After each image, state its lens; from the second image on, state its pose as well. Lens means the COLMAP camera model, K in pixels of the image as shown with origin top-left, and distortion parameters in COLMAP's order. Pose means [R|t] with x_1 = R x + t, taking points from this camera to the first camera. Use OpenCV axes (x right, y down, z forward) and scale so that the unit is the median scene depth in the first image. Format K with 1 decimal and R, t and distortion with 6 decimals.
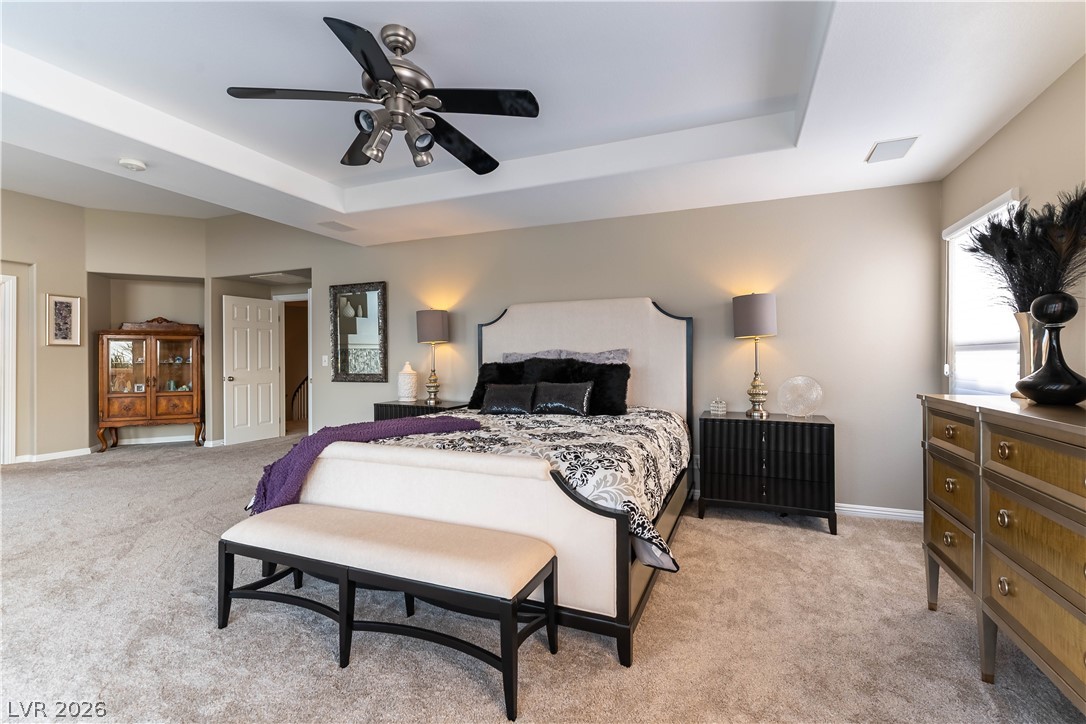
lens RADIAL K [[481.1, 0, 547.3], [0, 481.1, 356.5], [0, 0, 1]] dist [0.001855, 0.000028]
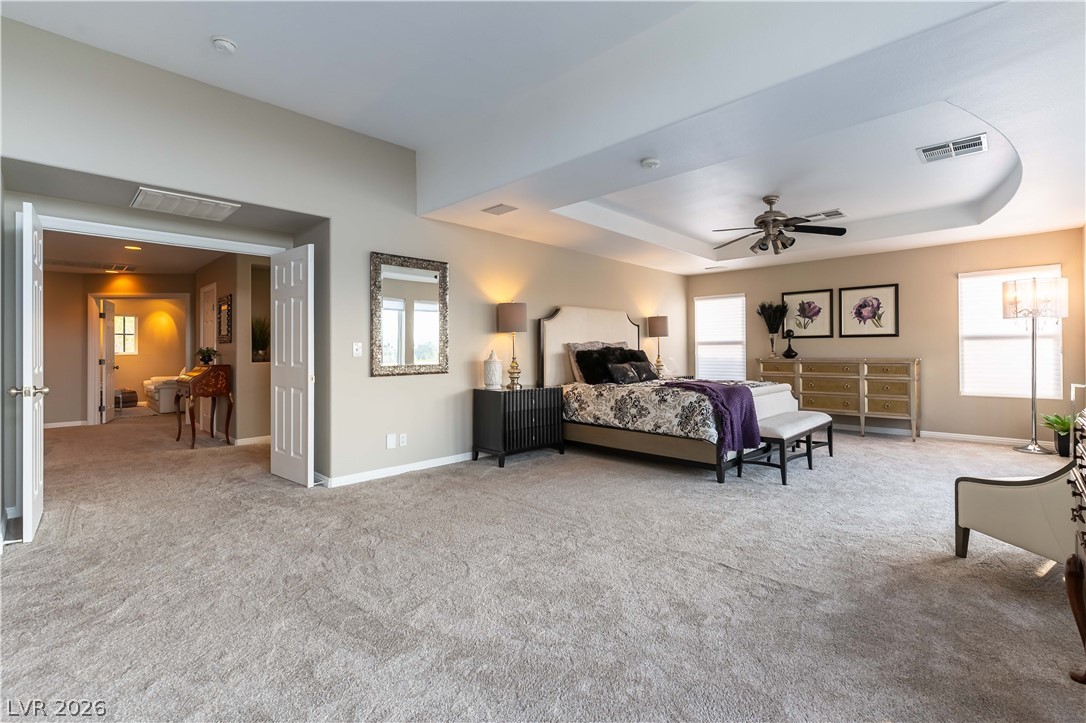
lens RADIAL K [[481.1, 0, 547.3], [0, 481.1, 356.0], [0, 0, 1]] dist [0.001855, 0.000028]
pose [[0.369096, -0.013007, 0.929300, -1.191247], [-0.001729, 0.999891, 0.014682, 0.008940], [-0.929389, -0.007026, 0.369034, 0.504582]]
